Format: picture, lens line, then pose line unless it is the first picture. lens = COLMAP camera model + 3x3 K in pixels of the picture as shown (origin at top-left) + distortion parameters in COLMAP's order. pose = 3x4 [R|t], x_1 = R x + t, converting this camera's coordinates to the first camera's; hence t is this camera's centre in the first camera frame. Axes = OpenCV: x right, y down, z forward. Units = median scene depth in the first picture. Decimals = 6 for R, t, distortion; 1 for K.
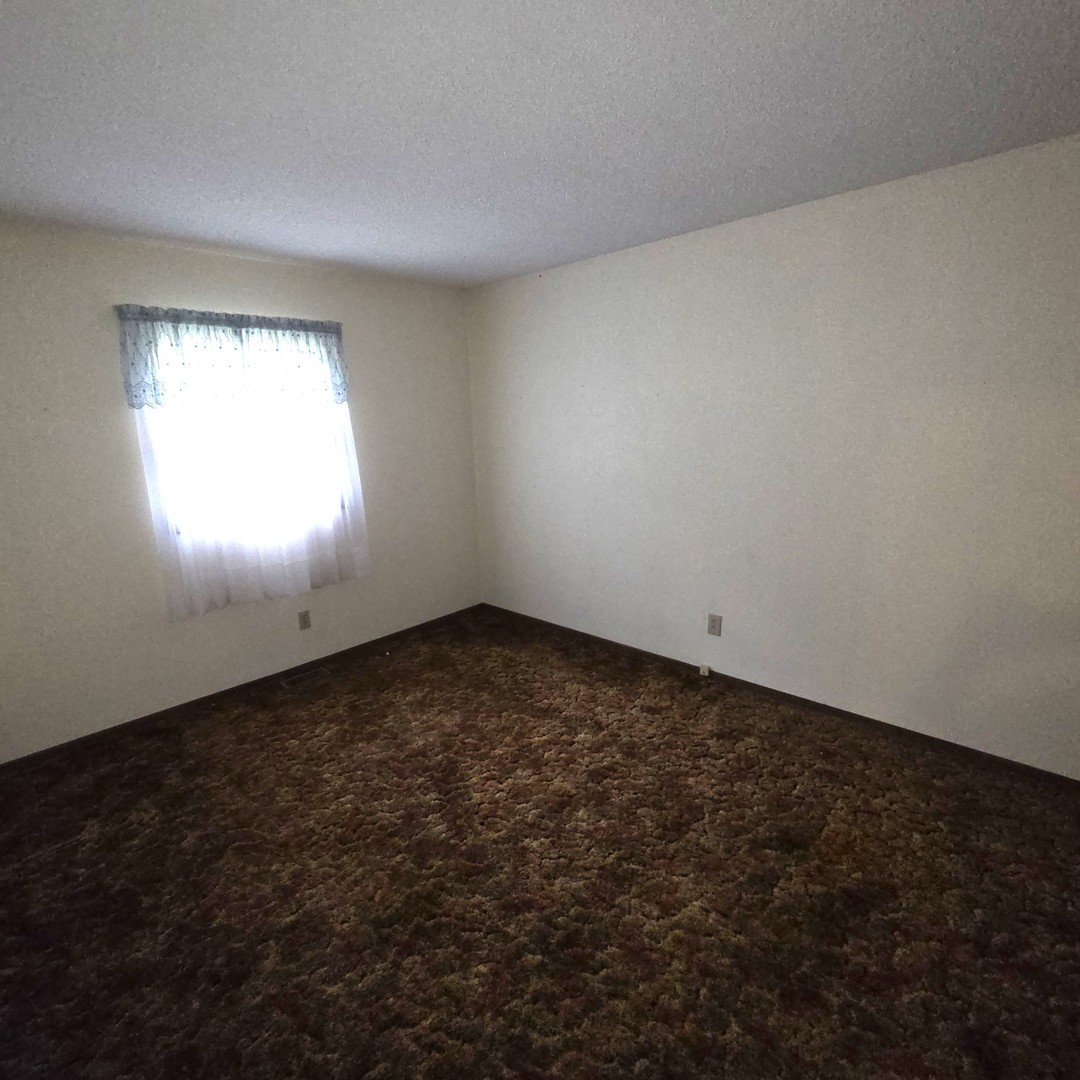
lens RADIAL K [[592.9, 0, 535.7], [0, 592.9, 540.8], [0, 0, 1]] dist [-0.004137, 0.002218]
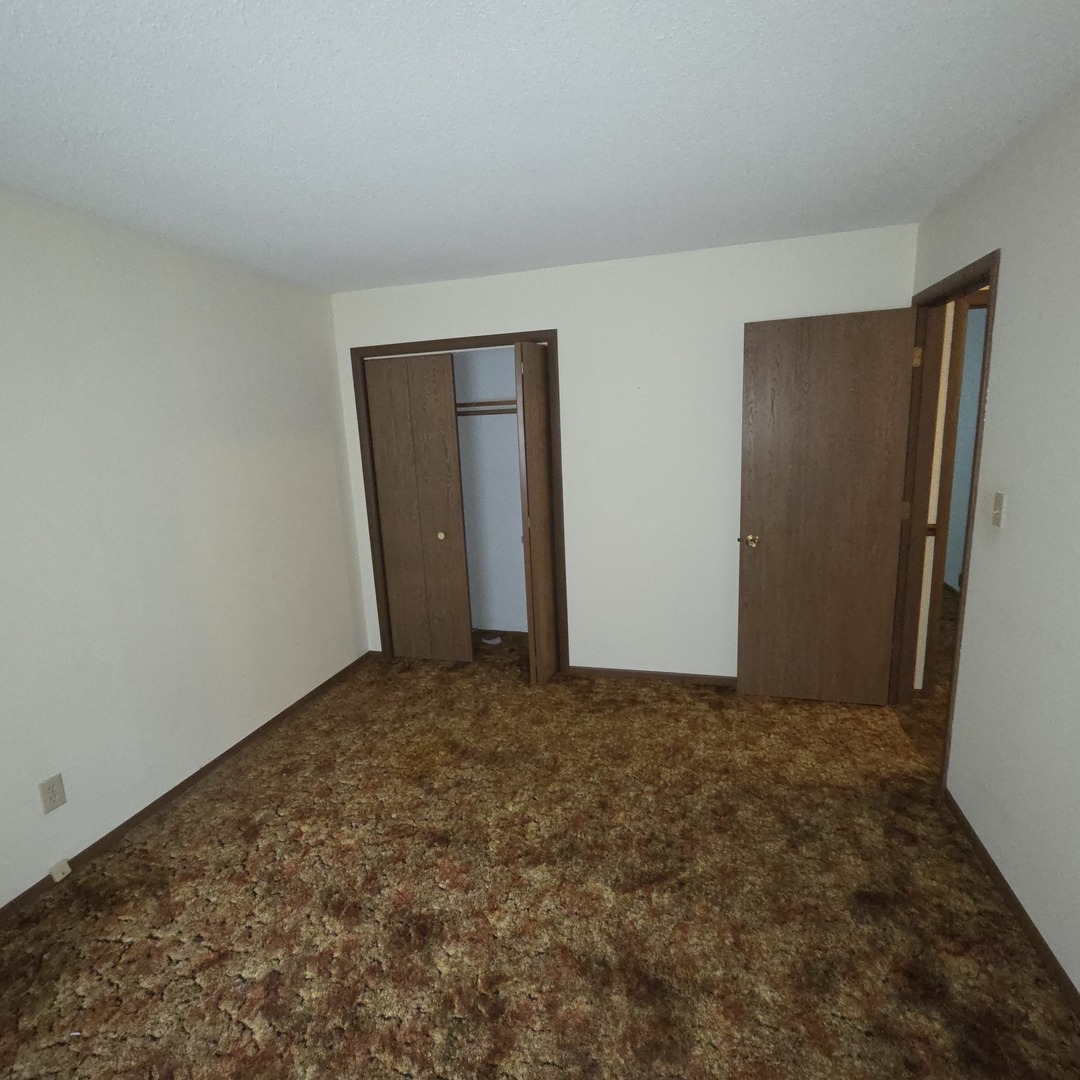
lens RADIAL K [[592.9, 0, 535.8], [0, 592.9, 540.7], [0, 0, 1]] dist [-0.004137, 0.002218]
pose [[-0.449965, -0.129800, 0.883563, -0.496857], [0.257492, 0.928506, 0.267534, -0.158579], [-0.855119, 0.347891, -0.384373, 0.760812]]
